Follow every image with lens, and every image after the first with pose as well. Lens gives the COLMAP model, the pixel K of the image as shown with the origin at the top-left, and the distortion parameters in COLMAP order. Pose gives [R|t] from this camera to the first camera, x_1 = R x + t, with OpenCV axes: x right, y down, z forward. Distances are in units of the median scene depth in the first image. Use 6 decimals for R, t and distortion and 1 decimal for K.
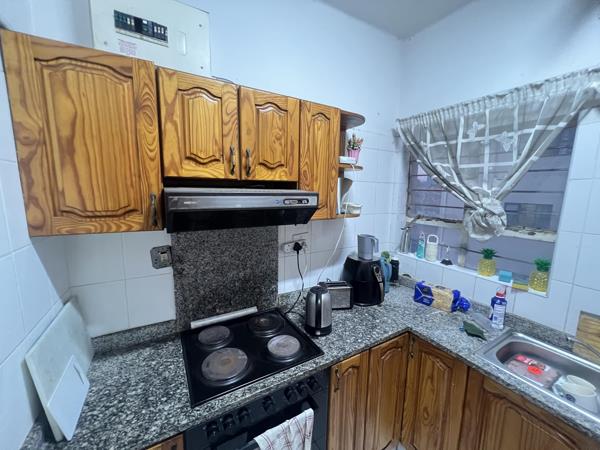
lens RADIAL K [[240.8, 0, 298.3], [0, 240.8, 223.1], [0, 0, 1]] dist [-0.003039, 0.001129]
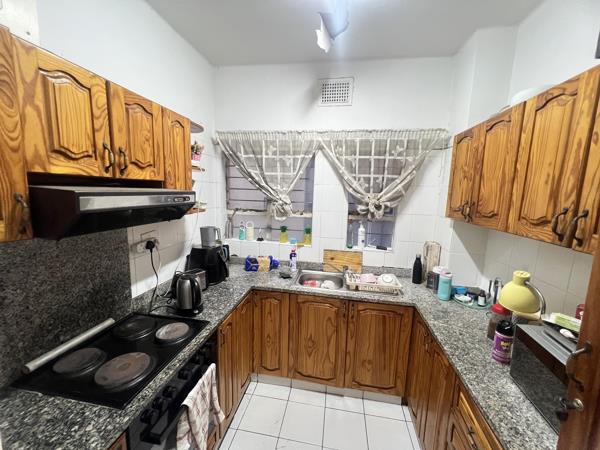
lens RADIAL K [[240.8, 0, 298.4], [0, 240.8, 223.0], [0, 0, 1]] dist [-0.003039, 0.001129]
pose [[0.644610, -0.101141, 0.757792, -0.424155], [0.091328, 0.994300, 0.055019, 0.010269], [-0.759037, 0.033742, 0.650173, -0.145609]]
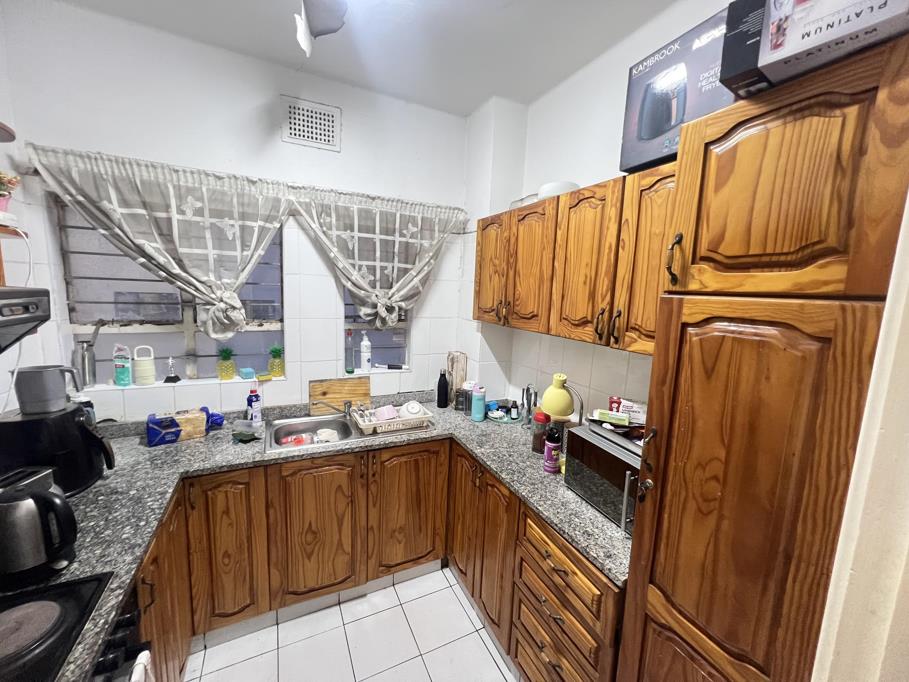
lens RADIAL K [[364.9, 0, 453.1], [0, 364.9, 338.2], [0, 0, 1]] dist [-0.003039, 0.001129]
pose [[0.076216, -0.148151, 0.986023, -0.524257], [0.104342, 0.984655, 0.139881, -0.034017], [-0.991617, 0.092222, 0.090505, 0.062310]]
